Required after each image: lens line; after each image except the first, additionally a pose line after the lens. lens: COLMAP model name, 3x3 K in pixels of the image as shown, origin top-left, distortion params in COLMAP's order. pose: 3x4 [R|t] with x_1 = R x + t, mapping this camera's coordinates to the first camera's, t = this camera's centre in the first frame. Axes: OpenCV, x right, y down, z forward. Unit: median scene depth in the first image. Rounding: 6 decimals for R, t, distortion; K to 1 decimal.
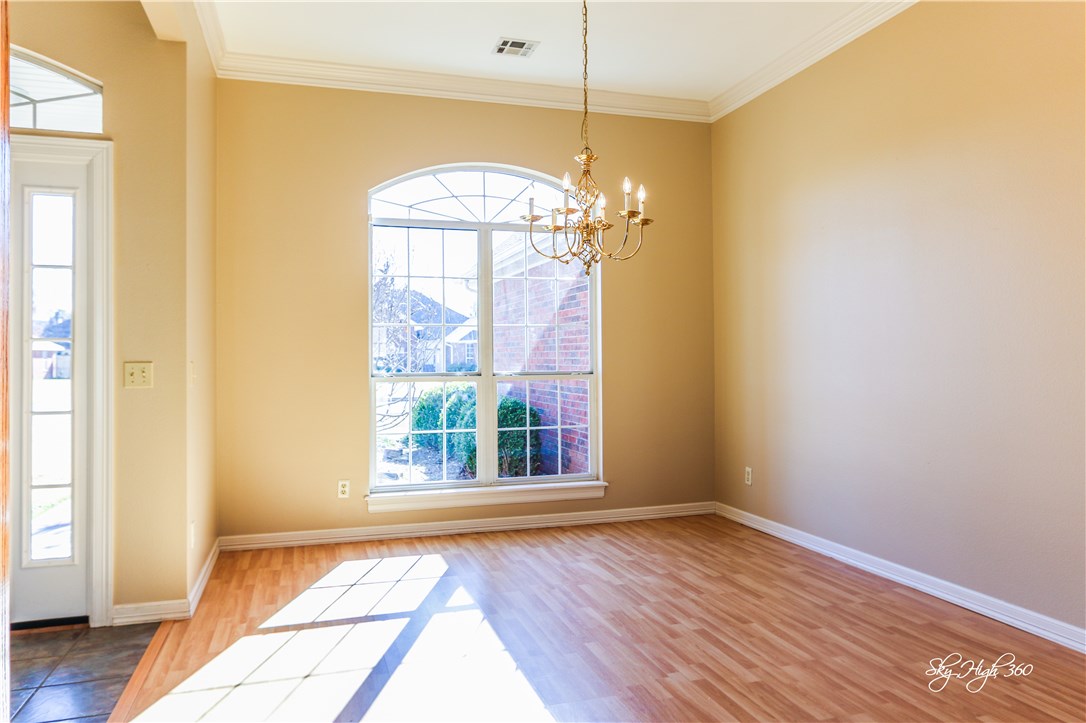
lens RADIAL K [[755.9, 0, 539.7], [0, 755.9, 346.6], [0, 0, 1]] dist [-0.001057, 0.003214]
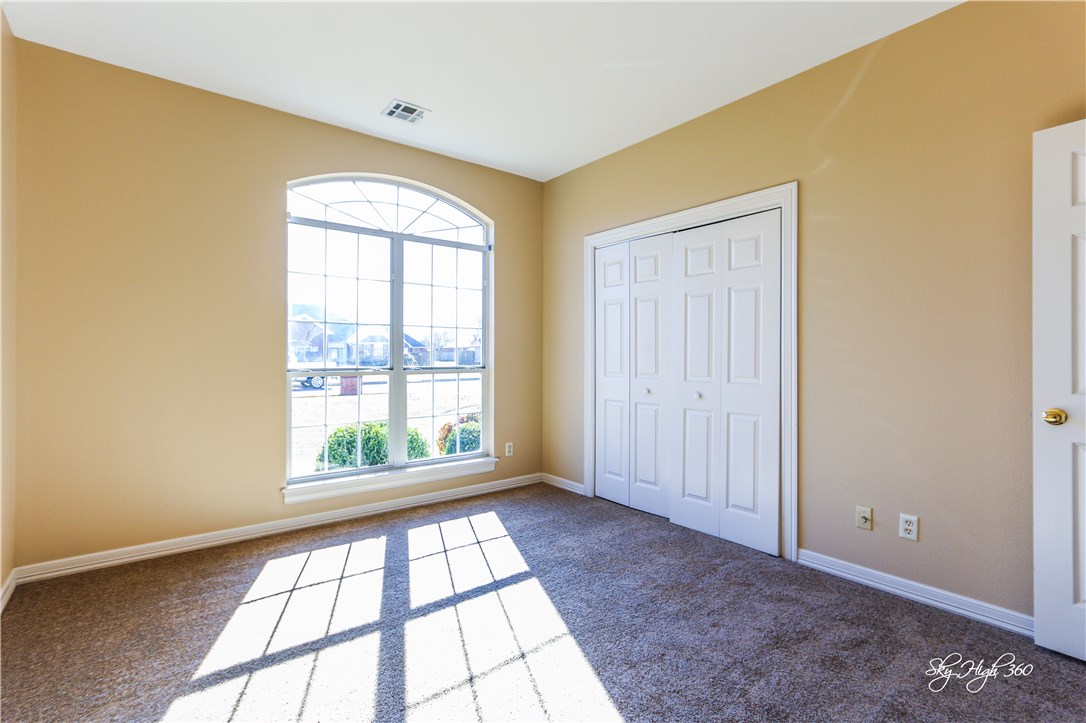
lens RADIAL K [[503.9, 0, 536.6], [0, 503.9, 357.2], [0, 0, 1]] dist [-0.002586, -0.000293]
pose [[0.939608, 0.009689, 0.342115, -0.160322], [-0.014791, 0.999815, 0.012307, 0.008893], [-0.341932, -0.016624, 0.939578, 0.279733]]
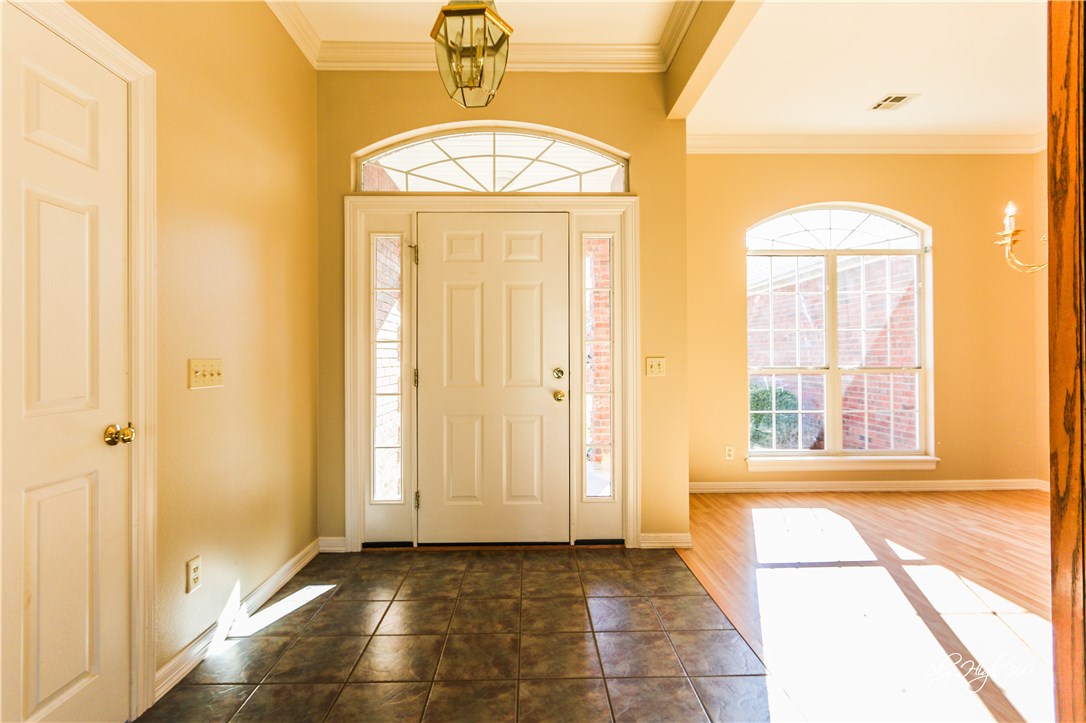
lens RADIAL K [[506.3, 0, 541.8], [0, 506.3, 355.1], [0, 0, 1]] dist [0.004831, 0.000308]
pose [[0.961793, 0.001293, -0.273773, -0.375392], [0.001857, 0.999935, 0.011248, 0.004377], [0.273770, -0.011327, 0.961728, 0.049021]]
